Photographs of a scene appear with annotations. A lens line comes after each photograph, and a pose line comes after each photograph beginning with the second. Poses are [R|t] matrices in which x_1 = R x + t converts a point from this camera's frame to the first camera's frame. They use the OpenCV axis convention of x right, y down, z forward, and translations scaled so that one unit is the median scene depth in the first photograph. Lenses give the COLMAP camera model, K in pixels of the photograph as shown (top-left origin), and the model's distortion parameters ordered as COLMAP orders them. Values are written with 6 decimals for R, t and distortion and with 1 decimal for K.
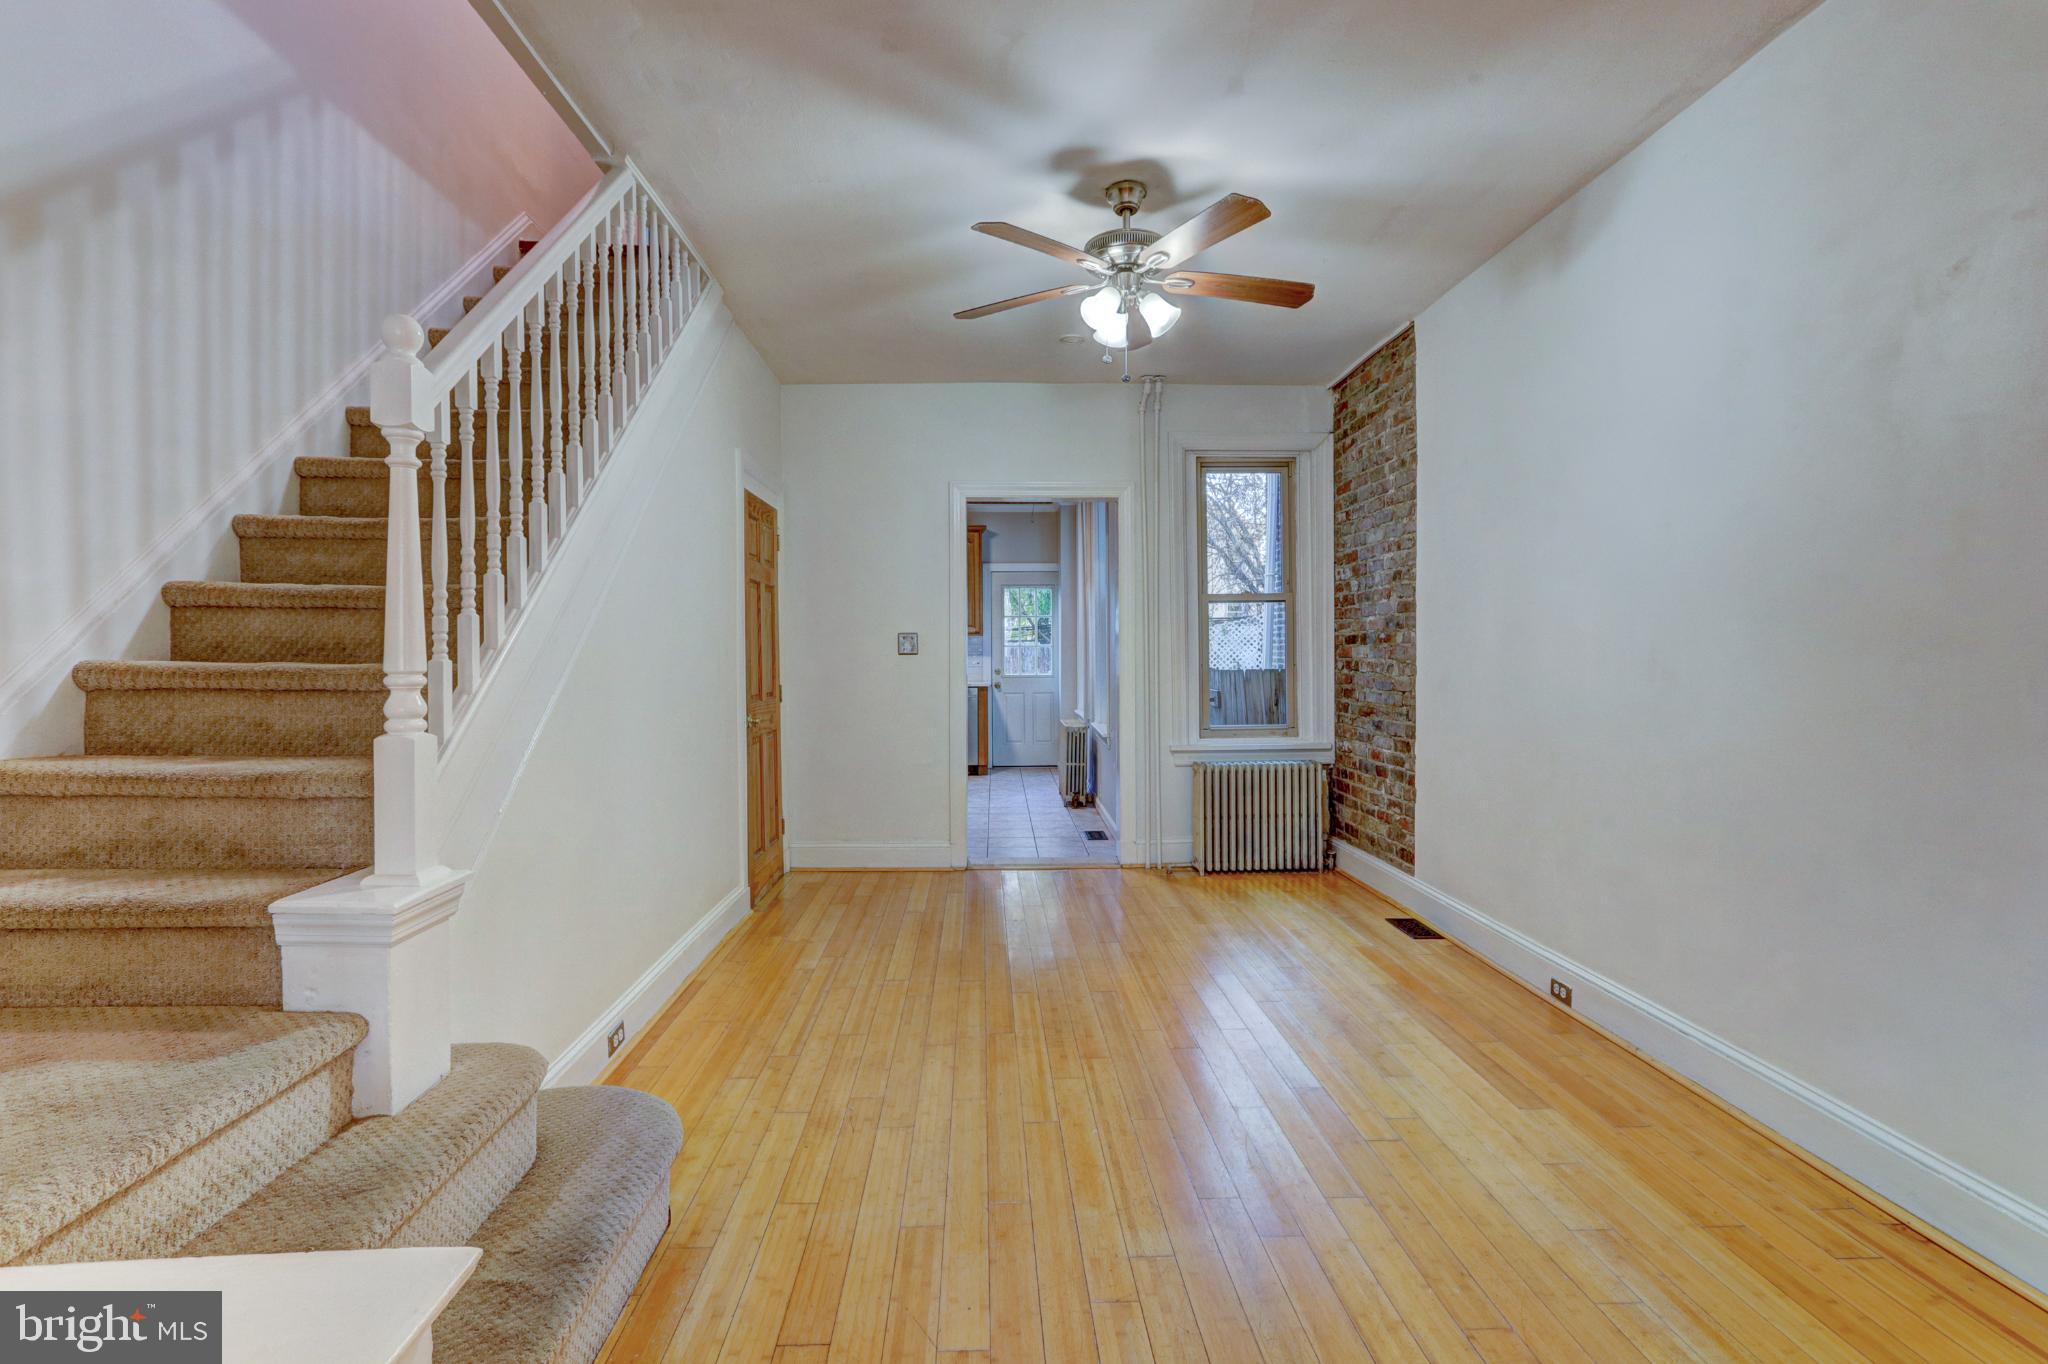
lens RADIAL K [[949.6, 0, 1012.5], [0, 949.6, 670.0], [0, 0, 1]] dist [-0.000745, 0.003617]
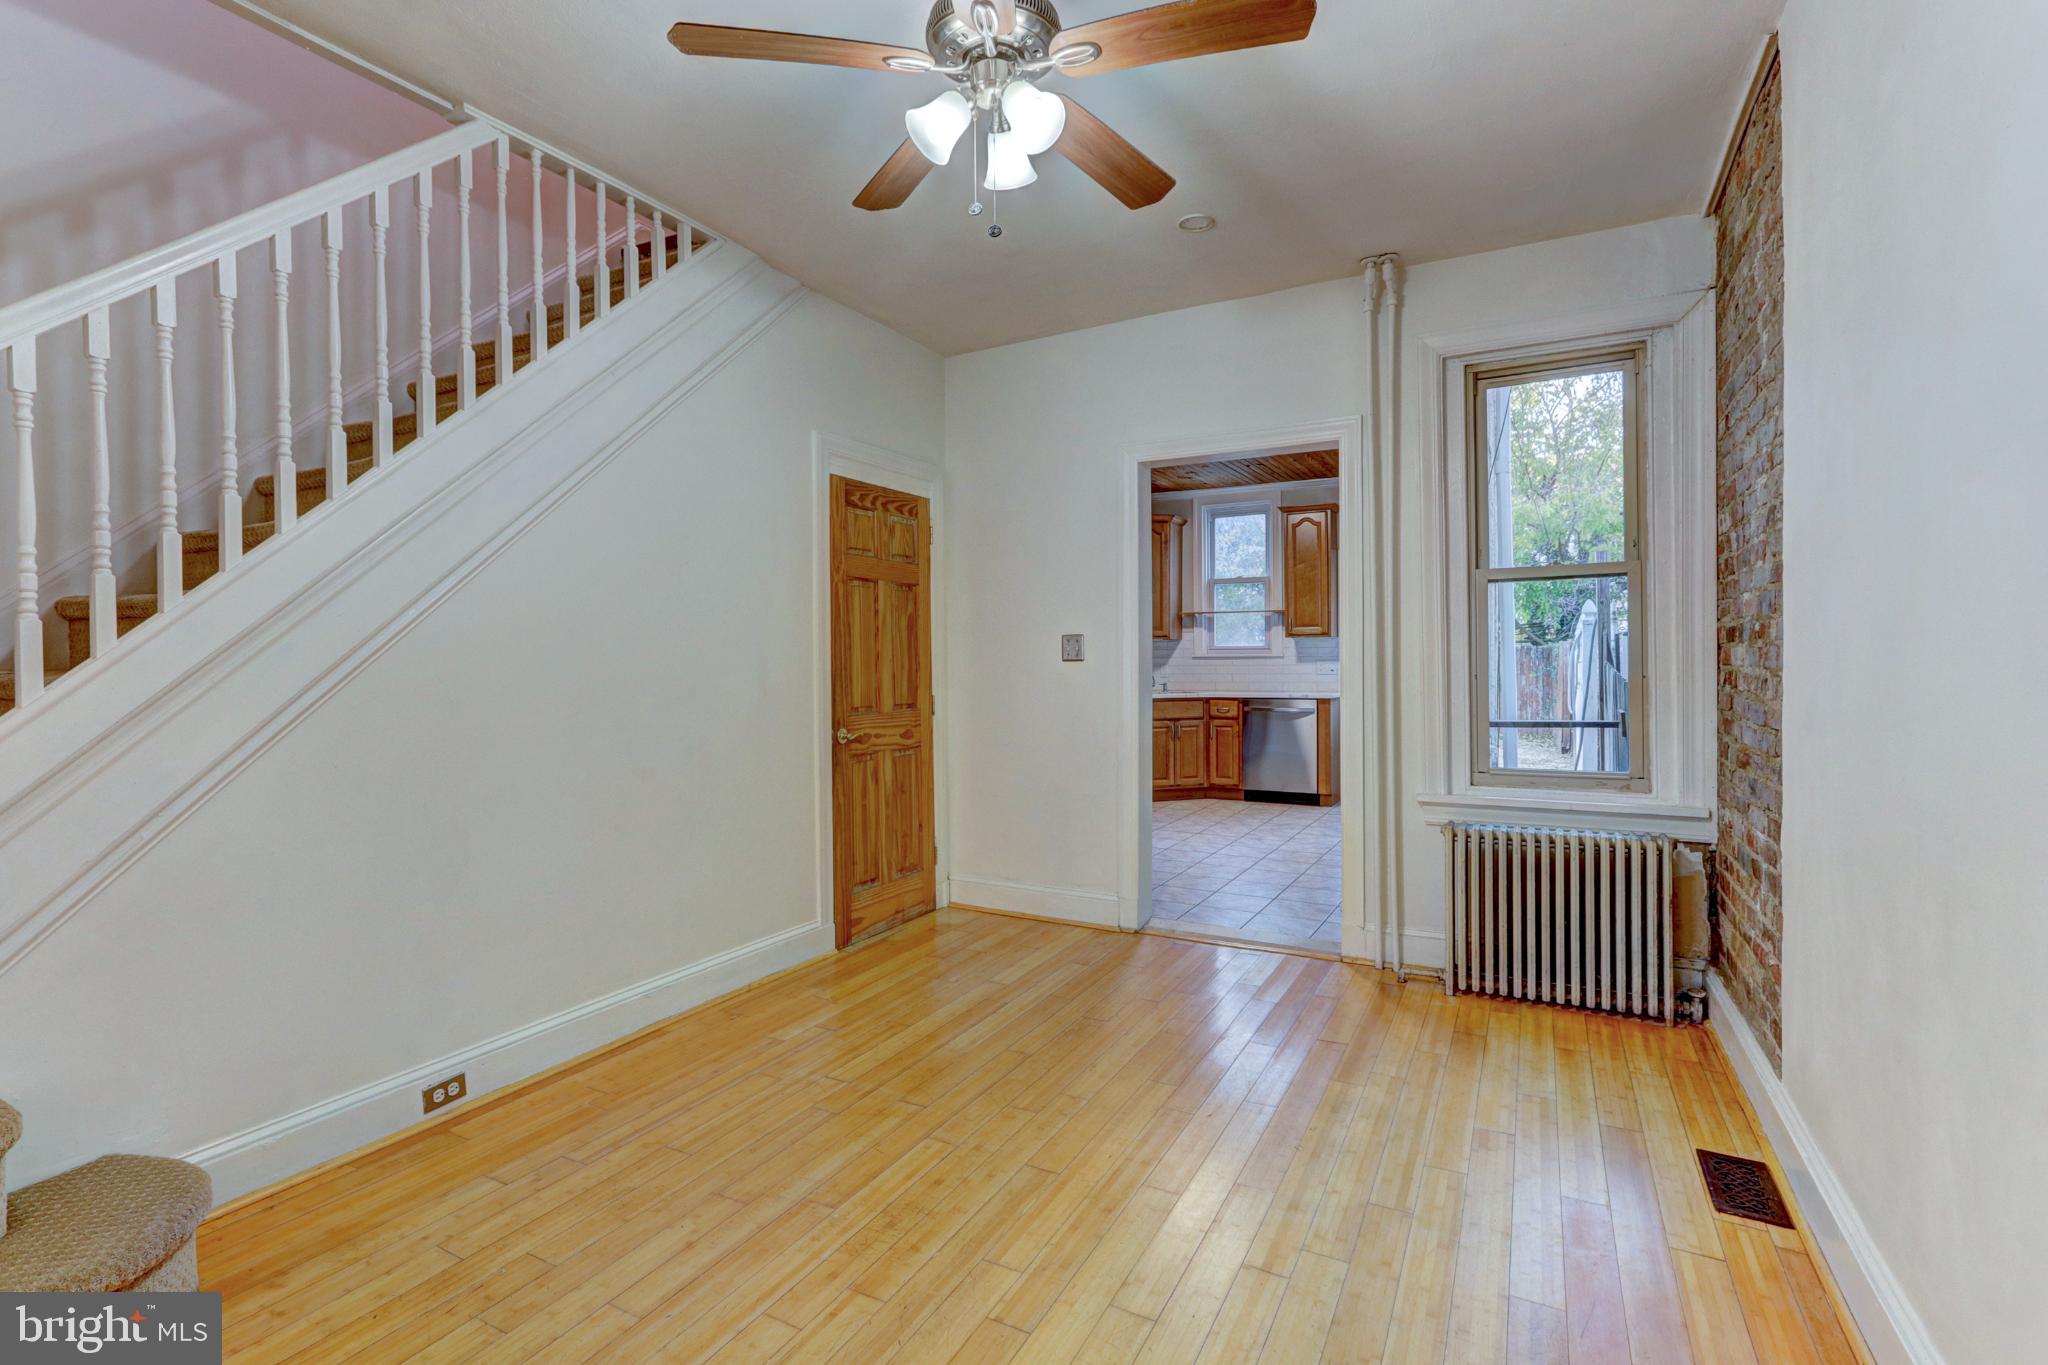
lens RADIAL K [[949.6, 0, 1019.3], [0, 949.6, 670.6], [0, 0, 1]] dist [-0.000745, 0.003617]
pose [[0.860984, 0.004309, -0.508614, 0.318324], [-0.006211, 0.999979, -0.002042, -0.006945], [0.508594, 0.004917, 0.860993, 0.318662]]
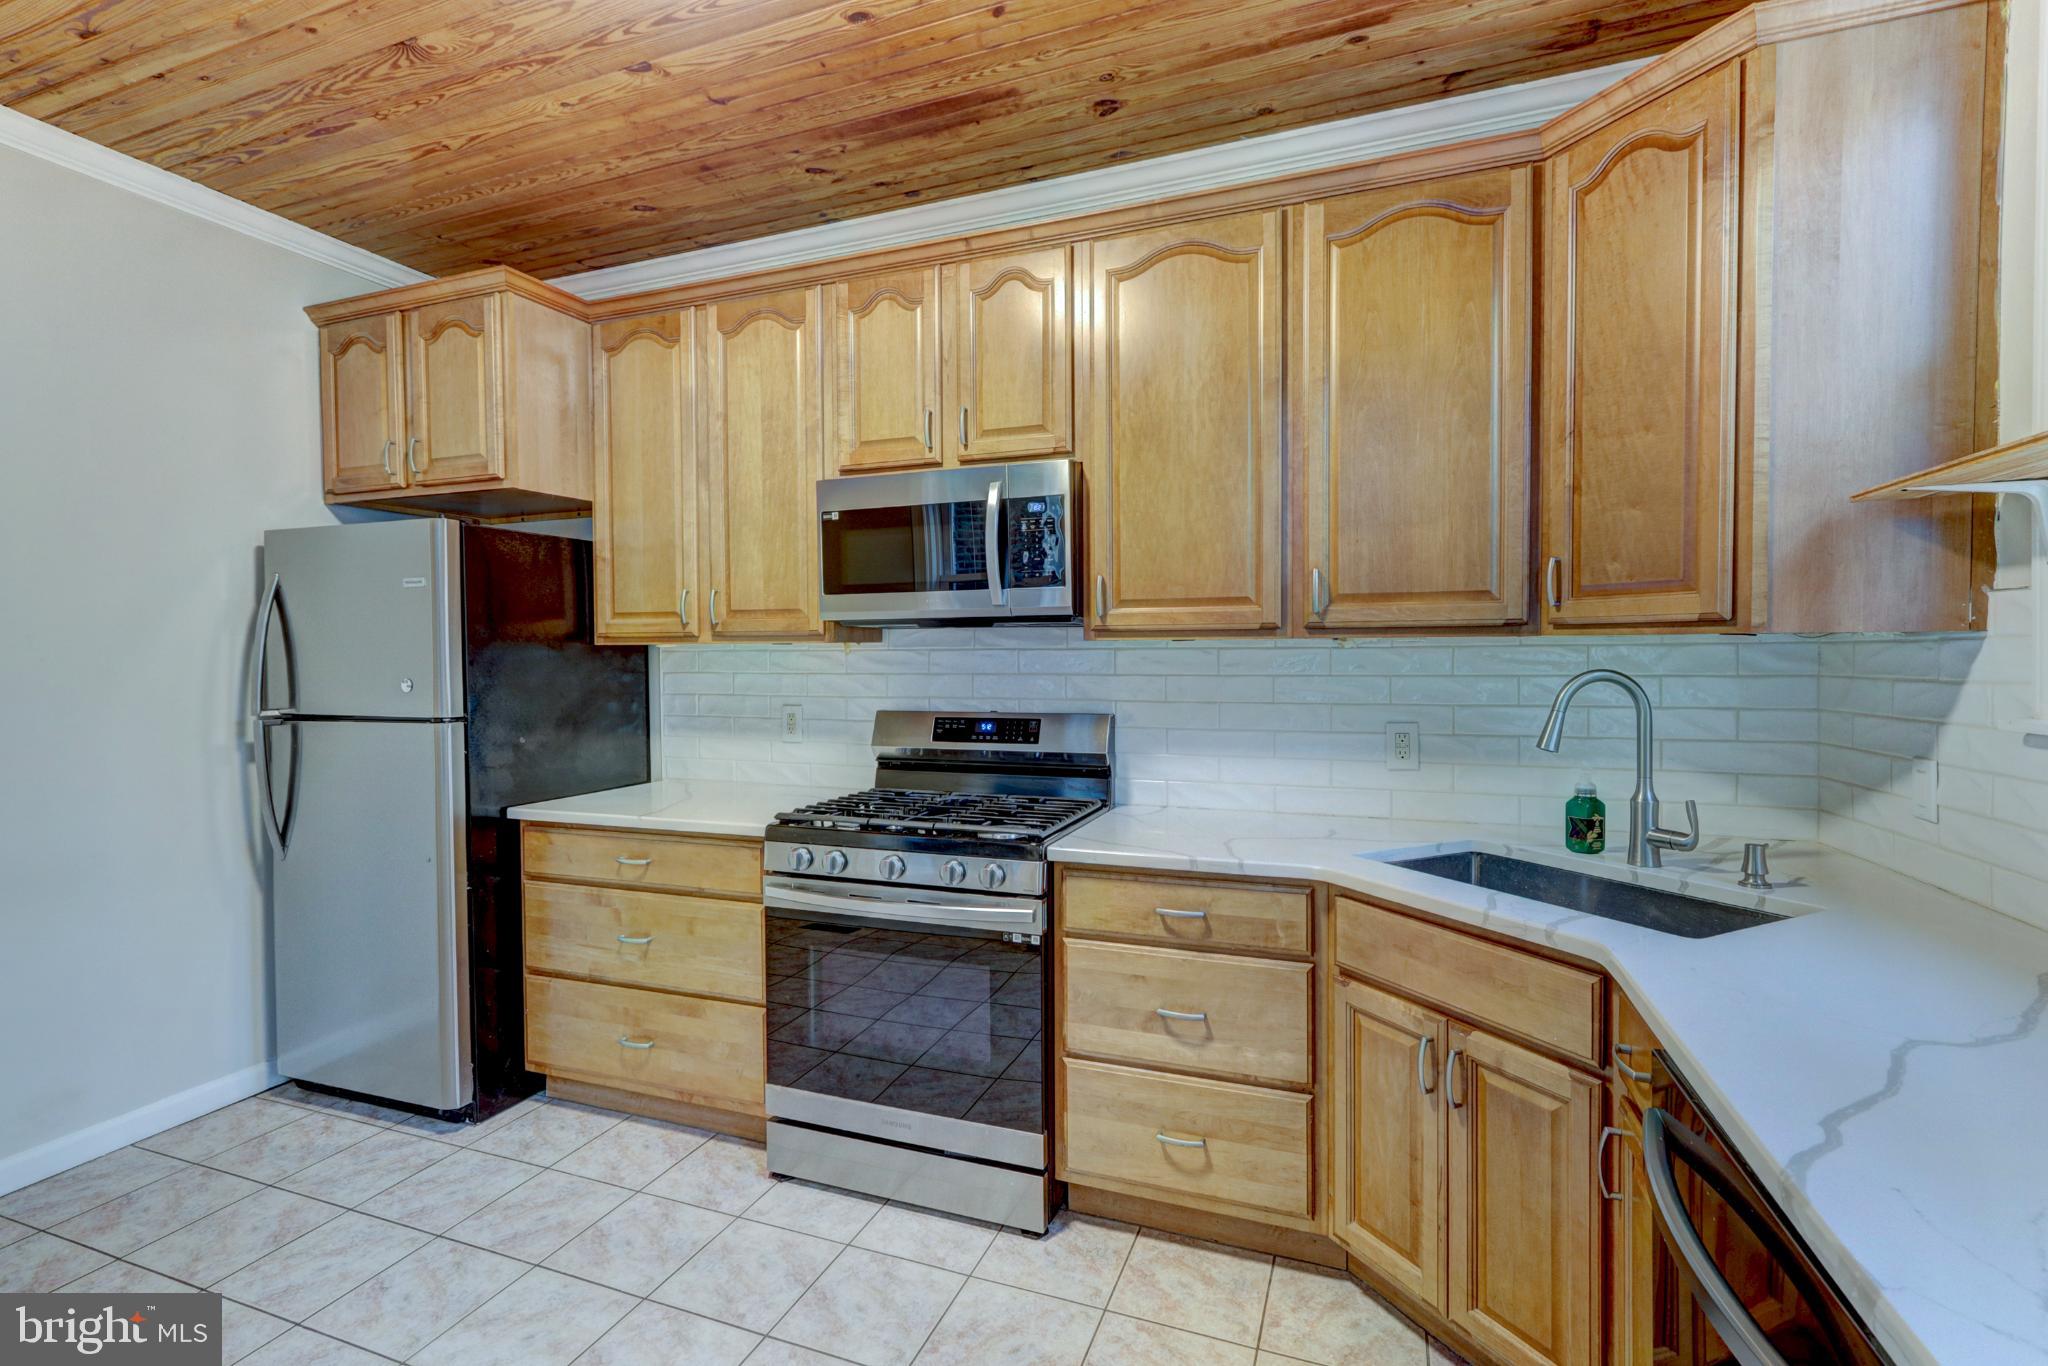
lens RADIAL K [[949.6, 0, 1023.9], [0, 949.6, 671.5], [0, 0, 1]] dist [-0.000745, 0.003617]
pose [[-0.379500, 0.022392, -0.924921, 0.089645], [-0.011689, 0.999511, 0.028994, -0.064967], [0.925118, 0.021815, -0.379053, 1.897229]]
